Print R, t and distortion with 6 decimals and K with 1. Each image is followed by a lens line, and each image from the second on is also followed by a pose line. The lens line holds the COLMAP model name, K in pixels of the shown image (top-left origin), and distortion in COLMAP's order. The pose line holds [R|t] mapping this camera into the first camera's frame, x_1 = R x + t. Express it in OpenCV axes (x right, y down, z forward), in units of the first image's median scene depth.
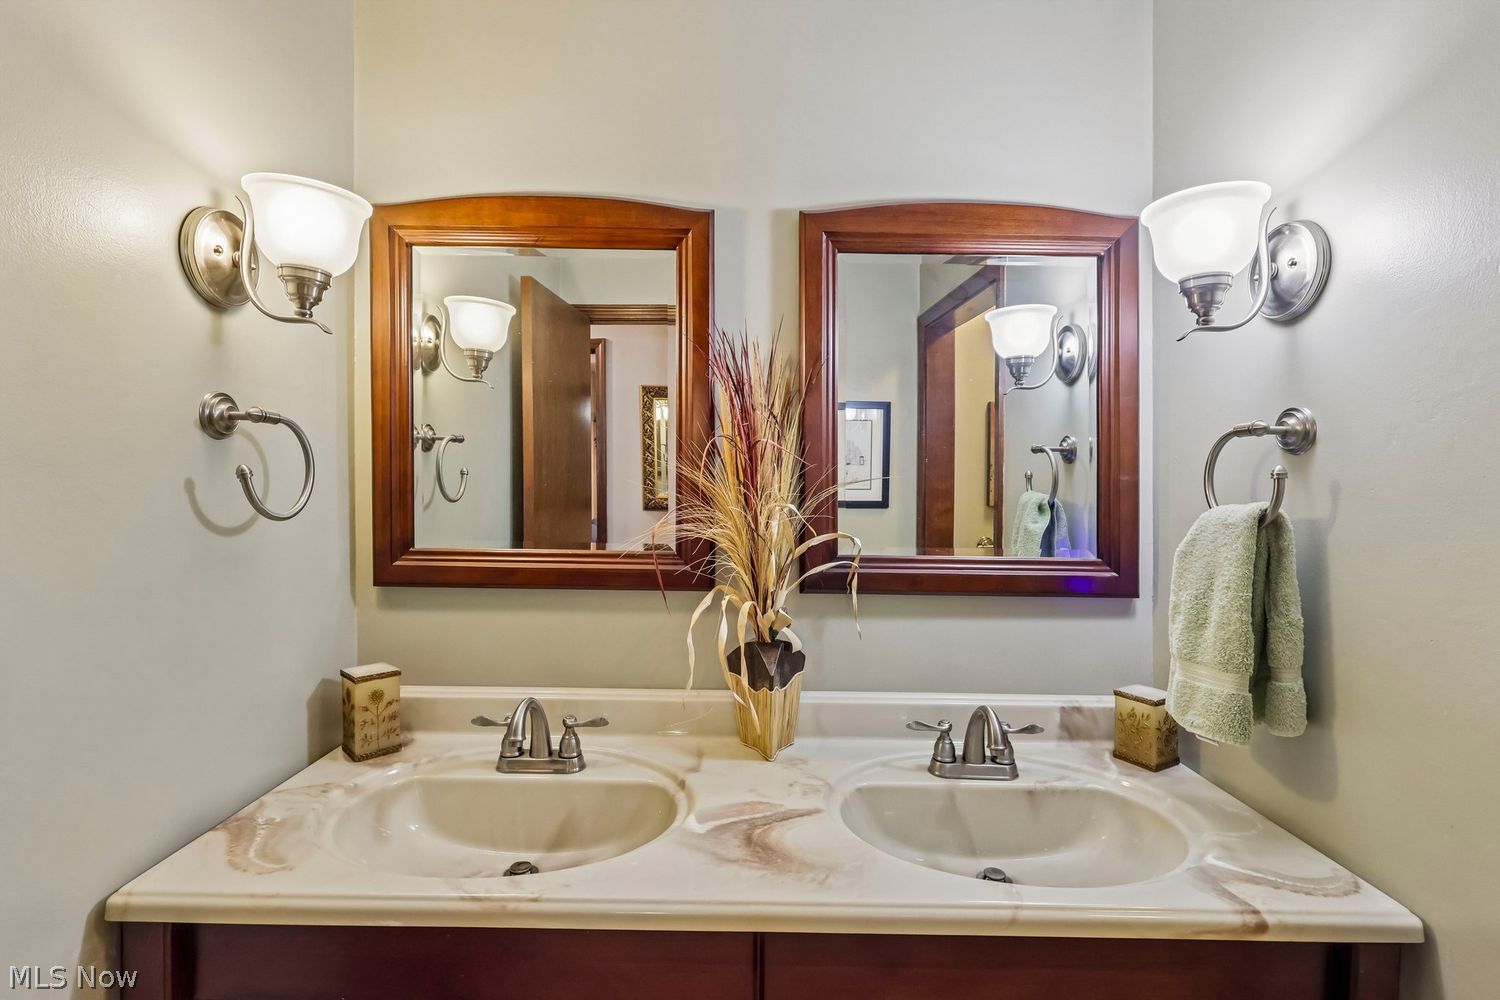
lens RADIAL K [[684.1, 0, 765.0], [0, 684.1, 471.4], [0, 0, 1]] dist [0.004315, -0.000789]
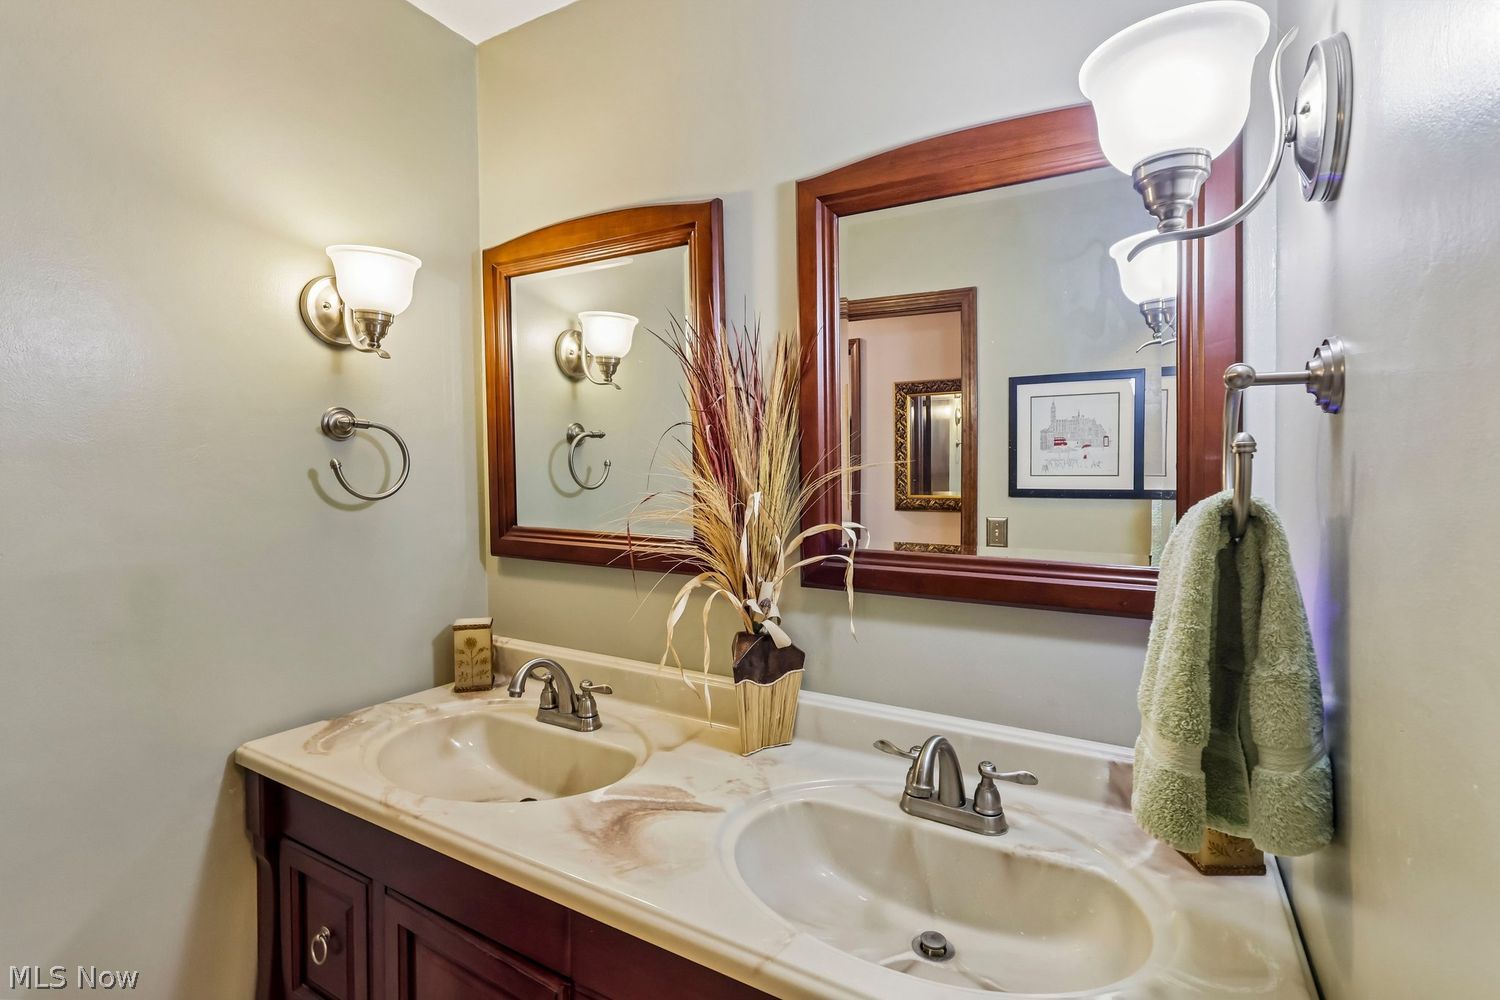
lens RADIAL K [[684.1, 0, 808.0], [0, 684.1, 476.5], [0, 0, 1]] dist [0.004315, -0.000789]
pose [[0.875818, -0.008890, -0.482560, 0.568785], [0.008504, 0.999959, -0.002988, 0.033021], [0.482567, -0.001487, 0.875858, 0.201039]]
